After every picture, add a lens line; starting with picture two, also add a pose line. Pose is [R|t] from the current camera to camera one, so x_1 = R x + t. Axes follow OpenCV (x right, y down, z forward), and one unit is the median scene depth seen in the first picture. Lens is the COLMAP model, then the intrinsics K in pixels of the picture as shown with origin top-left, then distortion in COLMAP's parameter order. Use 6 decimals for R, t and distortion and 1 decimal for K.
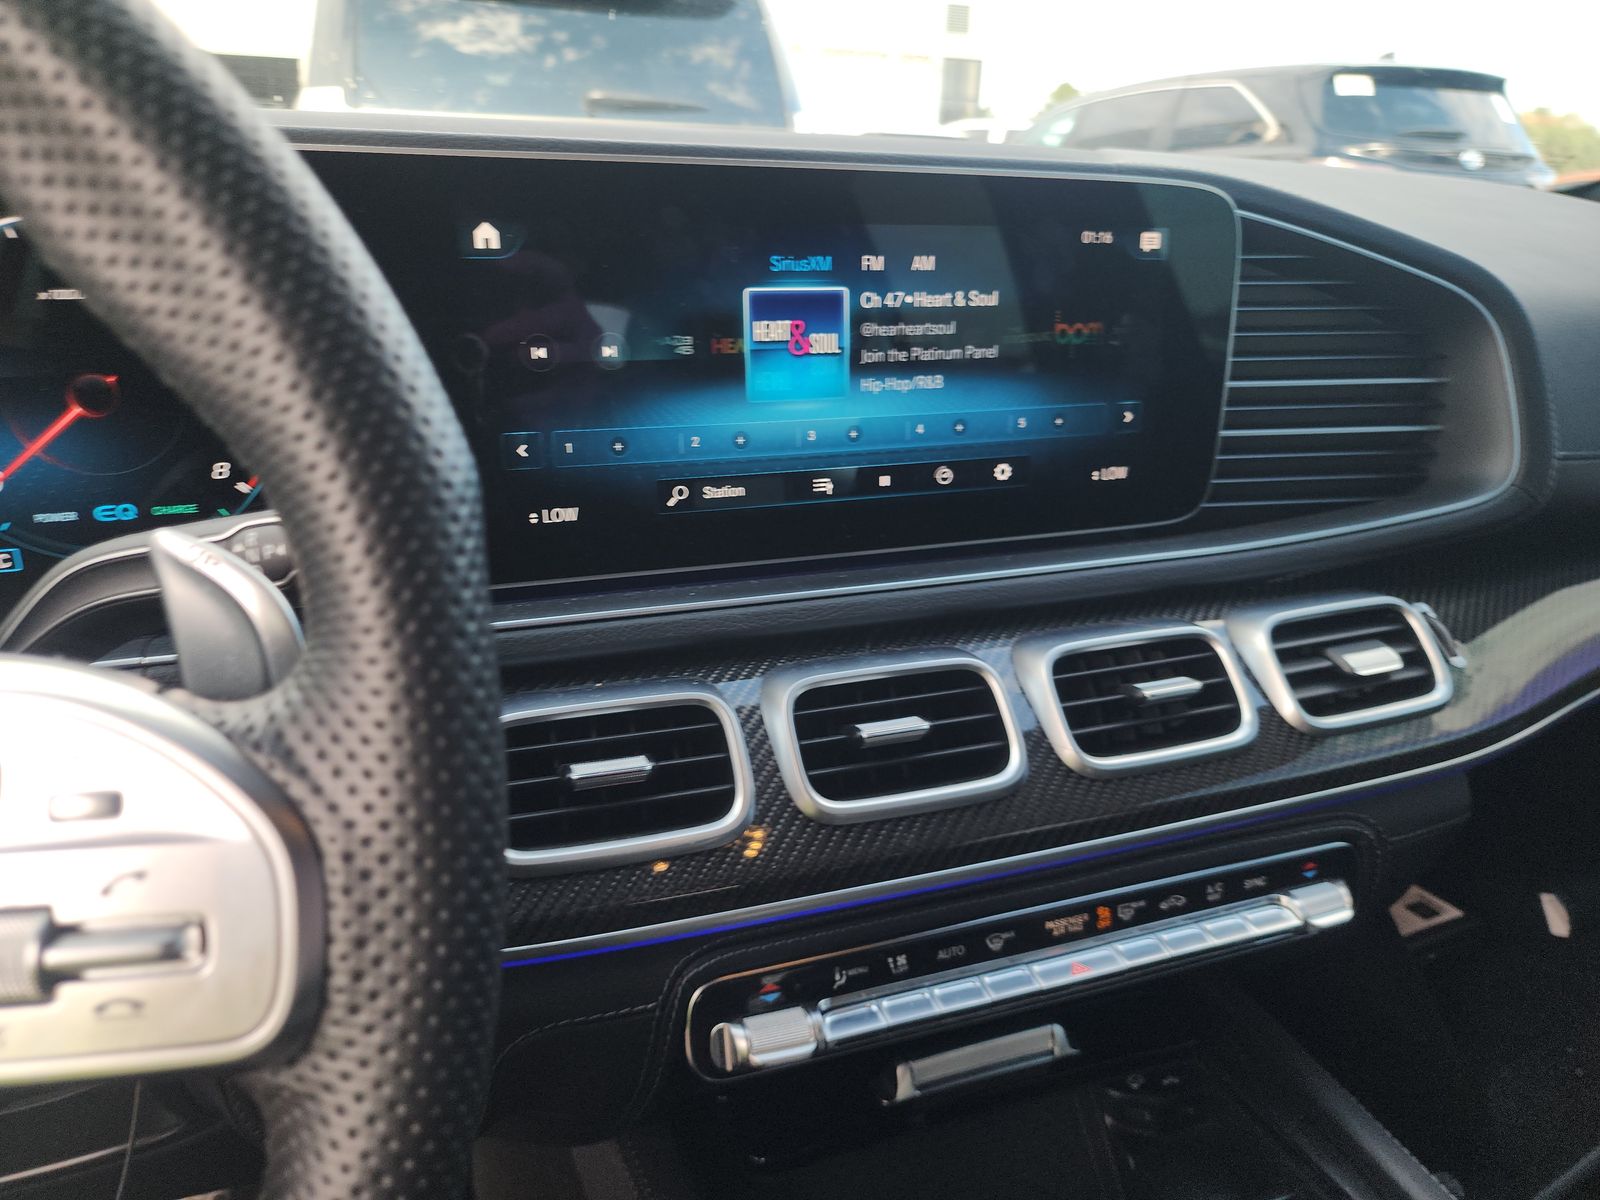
lens RADIAL K [[1192.2, 0, 803.7], [0, 1192.2, 573.7], [0, 0, 1]] dist [0.049072, -0.048069]
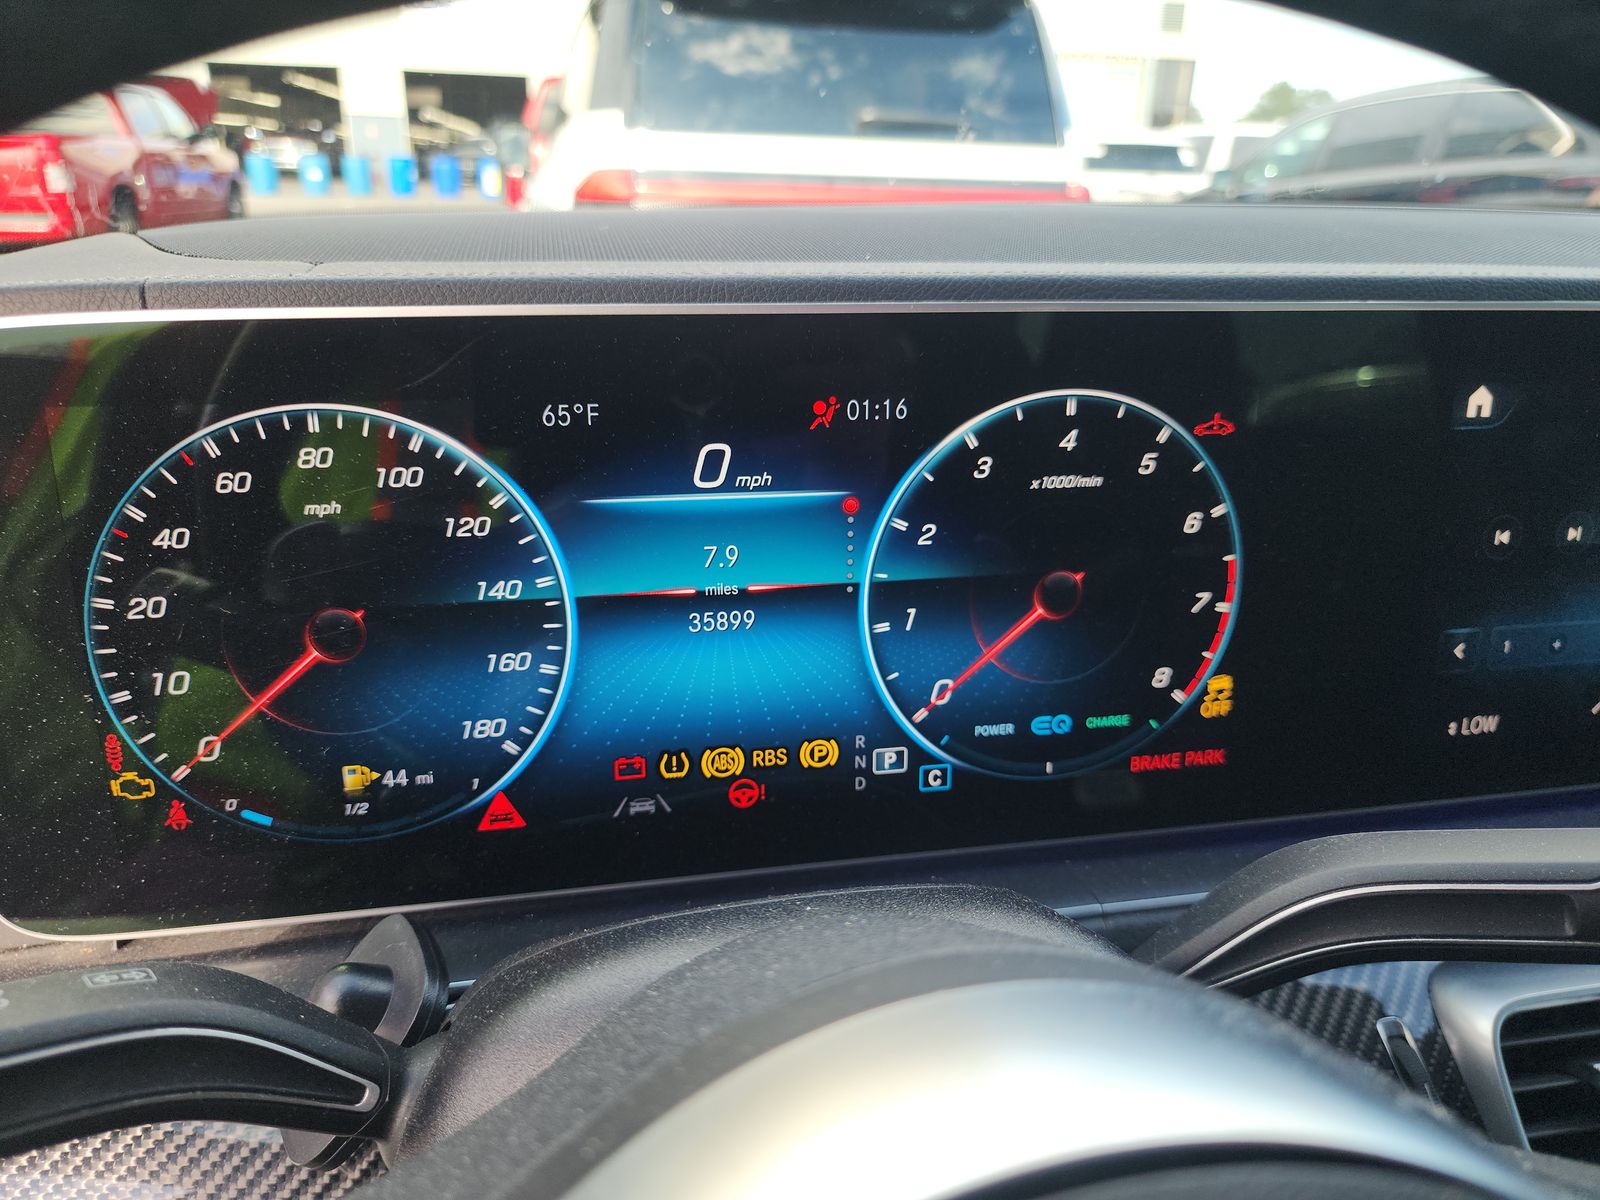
lens RADIAL K [[1192.2, 0, 806.5], [0, 1192.2, 589.5], [0, 0, 1]] dist [0.049072, -0.048069]
pose [[0.990378, 0.042557, -0.131684, -0.510796], [-0.041422, 0.999077, 0.011344, -0.120566], [0.132045, -0.005780, 0.991227, 0.100454]]
